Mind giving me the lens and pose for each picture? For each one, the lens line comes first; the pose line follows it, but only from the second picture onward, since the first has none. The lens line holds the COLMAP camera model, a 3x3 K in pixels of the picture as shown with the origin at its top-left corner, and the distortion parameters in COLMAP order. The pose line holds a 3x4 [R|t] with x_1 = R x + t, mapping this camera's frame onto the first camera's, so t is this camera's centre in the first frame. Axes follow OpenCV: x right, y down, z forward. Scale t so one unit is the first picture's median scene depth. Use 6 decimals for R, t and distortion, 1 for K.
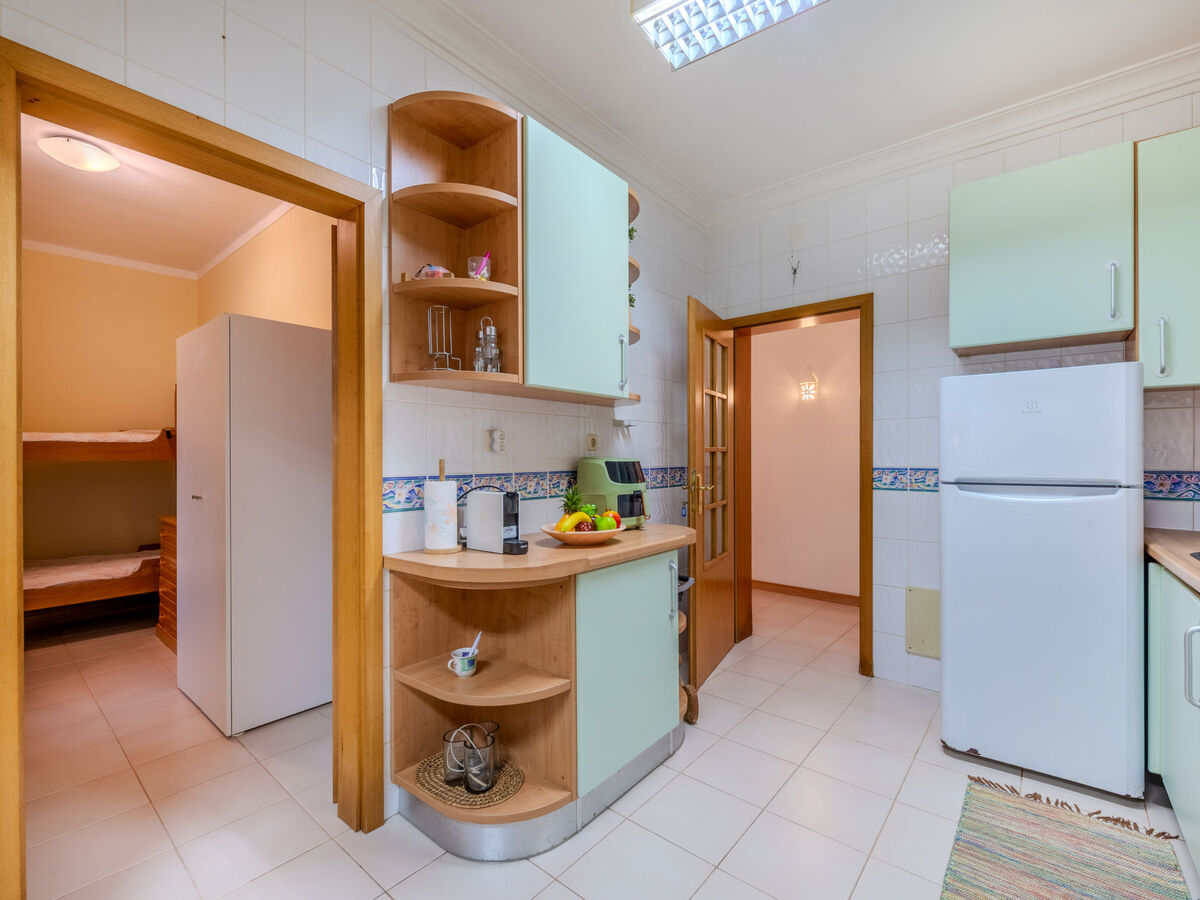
lens RADIAL K [[541.7, 0, 600.0], [0, 541.7, 450.0], [0, 0, 1]] dist [-0.001518, -0.000403]
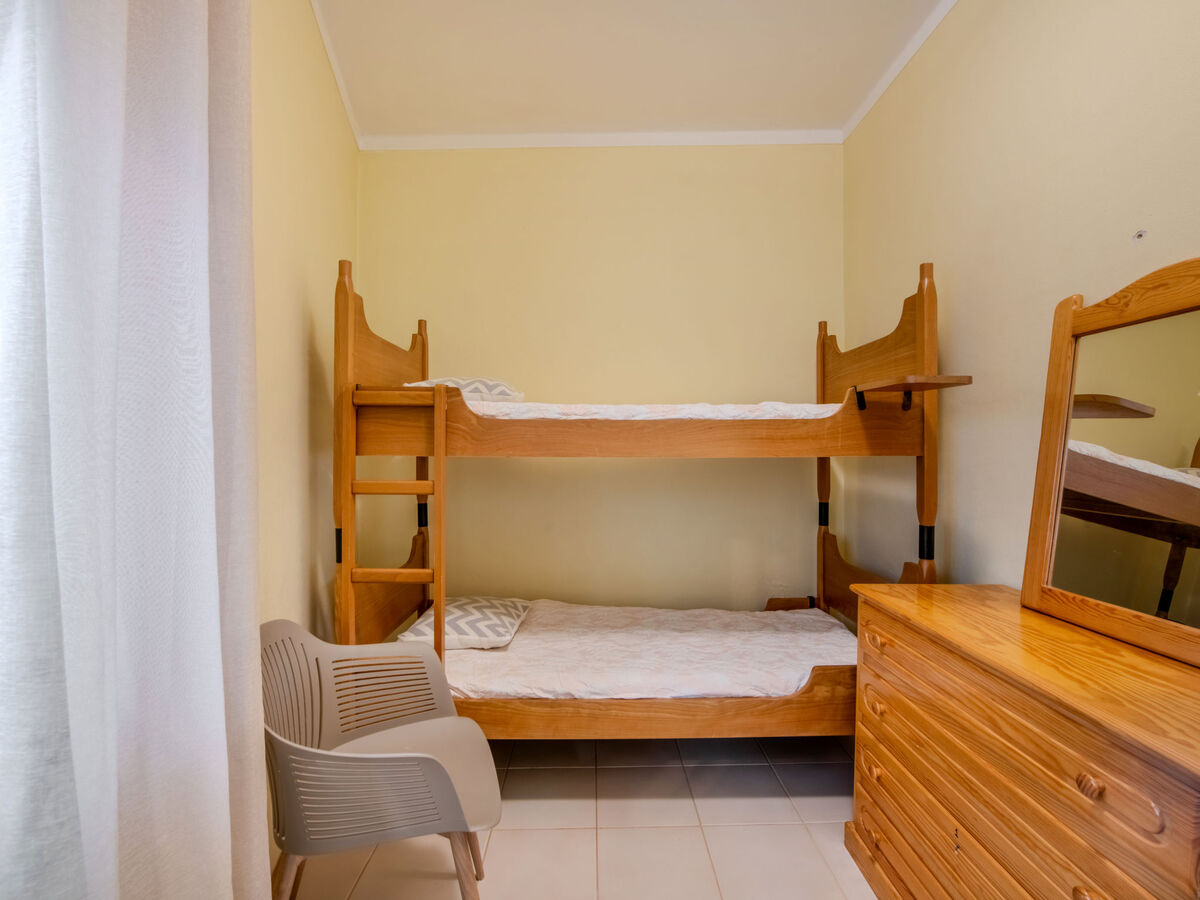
lens RADIAL K [[541.7, 0, 600.0], [0, 541.7, 450.0], [0, 0, 1]] dist [-0.001518, -0.000403]
pose [[0.654379, 0.010349, -0.756096, -0.624056], [0.000529, 0.999900, 0.014144, 0.006134], [0.756167, -0.009656, 0.654308, 0.559549]]
